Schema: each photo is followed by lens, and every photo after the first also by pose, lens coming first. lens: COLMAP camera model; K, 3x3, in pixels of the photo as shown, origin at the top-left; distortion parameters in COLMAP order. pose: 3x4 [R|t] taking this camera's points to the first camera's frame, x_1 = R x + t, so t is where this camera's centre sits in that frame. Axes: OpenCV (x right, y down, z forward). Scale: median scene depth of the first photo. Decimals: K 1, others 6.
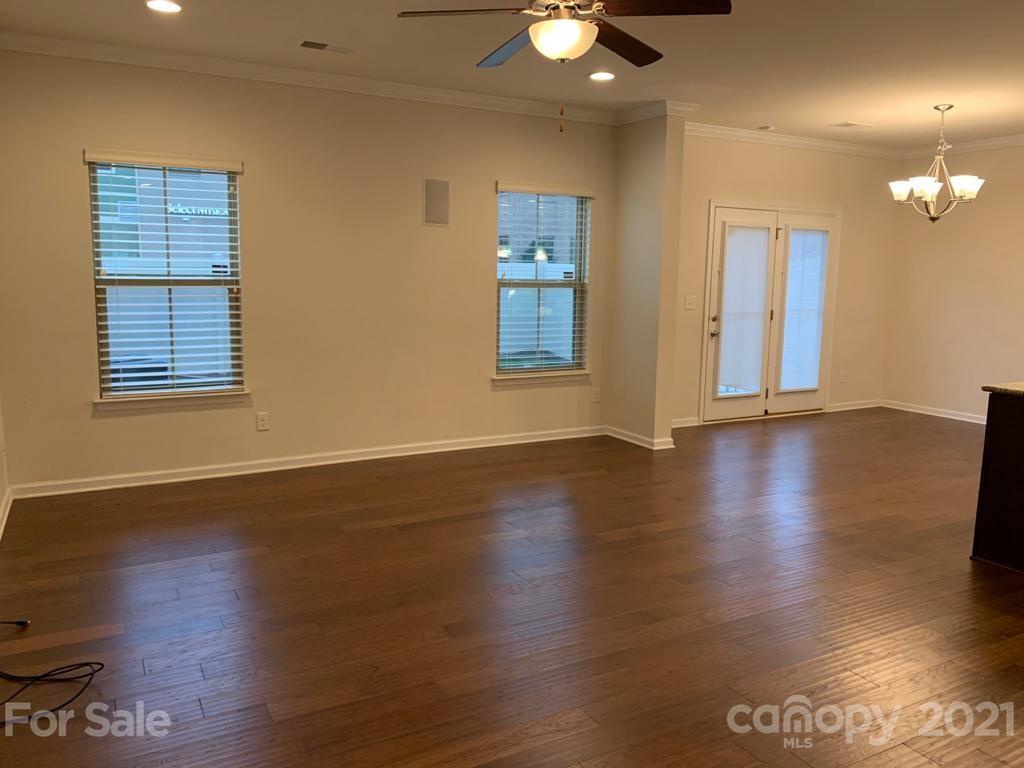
lens RADIAL K [[786.5, 0, 505.8], [0, 786.5, 384.1], [0, 0, 1]] dist [0.040098, -0.052811]
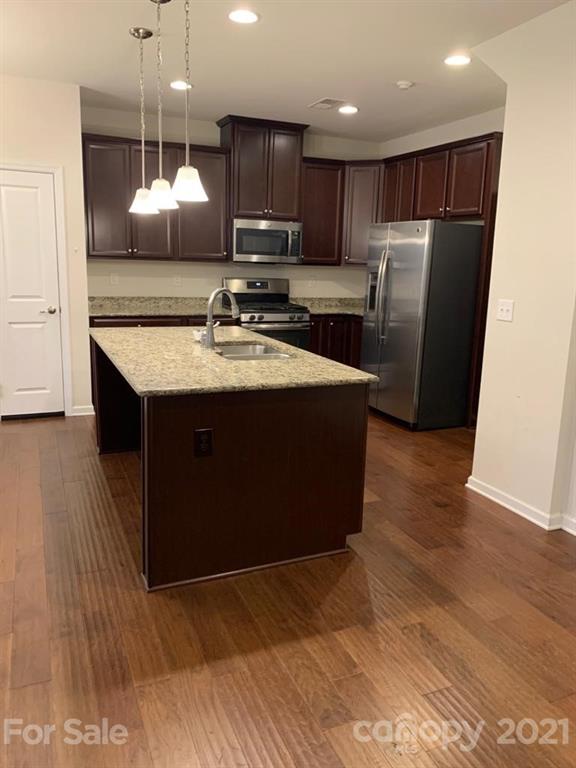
lens RADIAL K [[589.9, 0, 296.0], [0, 589.9, 376.8], [0, 0, 1]] dist [0.040098, -0.052811]
pose [[0.082562, -0.207377, 0.974771, 0.021789], [0.109545, 0.974072, 0.197949, -0.066236], [-0.990547, 0.090438, 0.103138, 0.462539]]
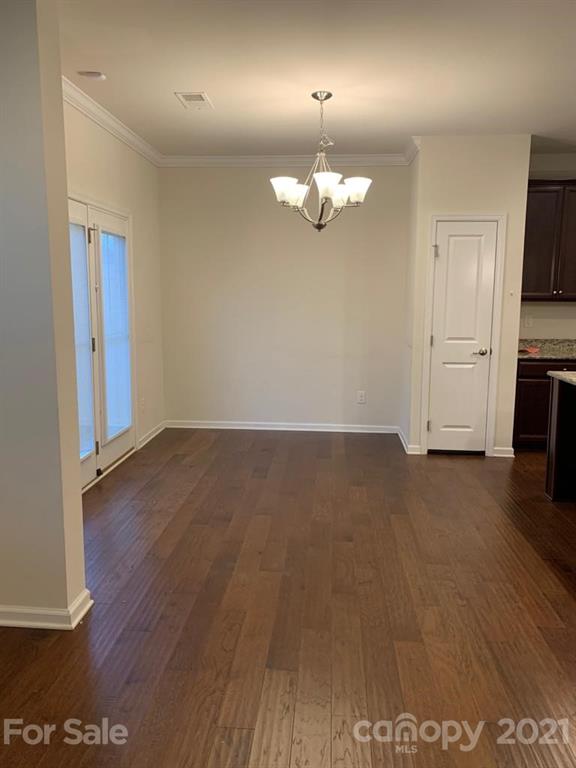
lens RADIAL K [[589.9, 0, 285.4], [0, 589.9, 373.3], [0, 0, 1]] dist [0.040098, -0.052811]
pose [[0.545804, -0.124237, 0.828652, -0.038615], [0.118757, 0.990434, 0.070271, -0.090559], [-0.829455, 0.060054, 0.555336, 0.623926]]
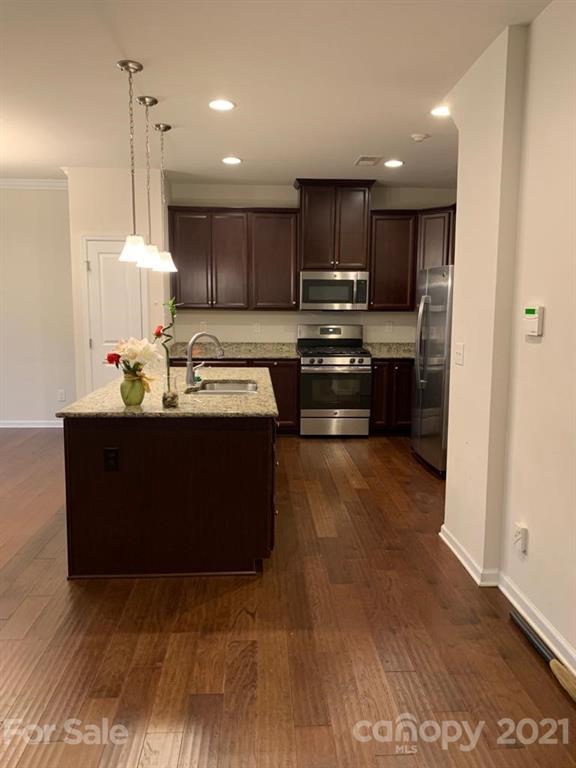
lens RADIAL K [[589.9, 0, 289.6], [0, 589.9, 379.0], [0, 0, 1]] dist [0.040098, -0.052811]
pose [[0.430206, -0.127226, 0.893720, 0.034910], [0.125145, 0.988865, 0.080529, -0.037602], [-0.894014, 0.077201, 0.441338, 0.234847]]
